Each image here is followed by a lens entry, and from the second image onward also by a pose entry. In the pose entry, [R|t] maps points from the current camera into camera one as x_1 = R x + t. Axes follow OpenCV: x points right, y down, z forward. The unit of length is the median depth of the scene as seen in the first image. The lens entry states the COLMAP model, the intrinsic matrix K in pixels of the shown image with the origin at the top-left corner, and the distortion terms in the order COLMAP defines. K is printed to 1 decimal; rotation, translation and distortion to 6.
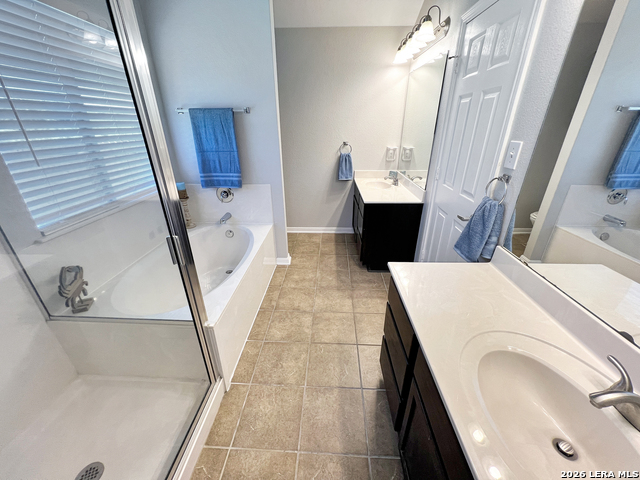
lens RADIAL K [[256.5, 0, 318.5], [0, 256.5, 238.6], [0, 0, 1]] dist [-0.000793, -0.000178]
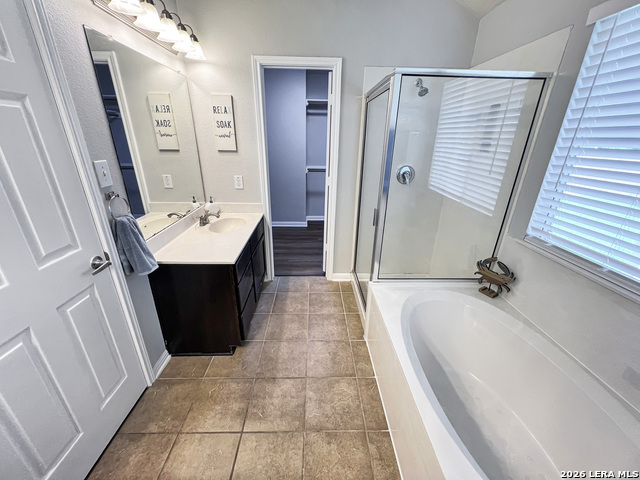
lens RADIAL K [[256.5, 0, 319.0], [0, 256.5, 239.6], [0, 0, 1]] dist [-0.000793, -0.000178]
pose [[-0.997330, 0.016012, -0.071252, -0.018343], [-0.040323, 0.692728, 0.720071, -0.502434], [0.060888, 0.721021, -0.690232, 1.067941]]
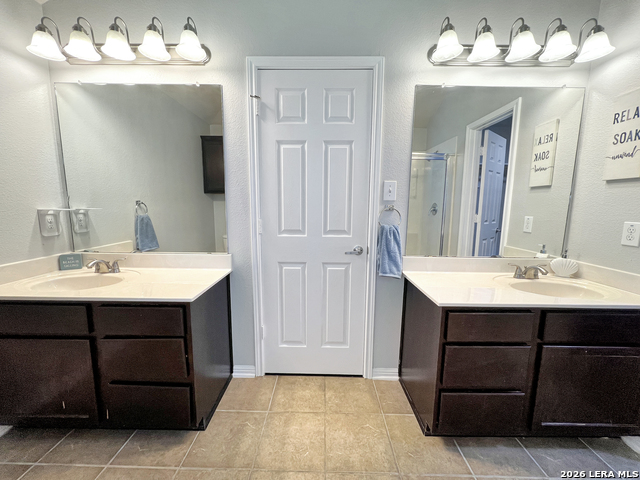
lens RADIAL K [[256.5, 0, 318.1], [0, 256.5, 238.6], [0, 0, 1]] dist [-0.000793, -0.000178]
pose [[-0.032044, -0.122298, 0.991976, -0.331006], [0.403755, 0.906318, 0.124780, -0.227450], [-0.914306, 0.404514, 0.020336, 0.773646]]
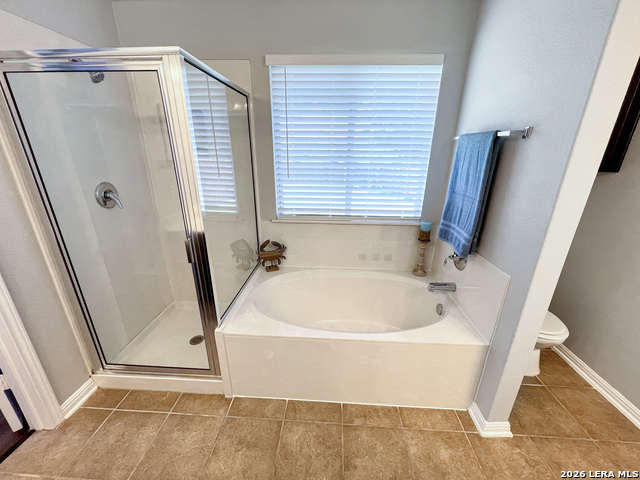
lens RADIAL K [[256.5, 0, 320.2], [0, 256.5, 239.1], [0, 0, 1]] dist [-0.000793, -0.000178]
pose [[-0.002927, 0.337575, -0.941294, 0.285683], [-0.425495, 0.851417, 0.306666, -0.305495], [0.904956, 0.401413, 0.141145, 0.645599]]
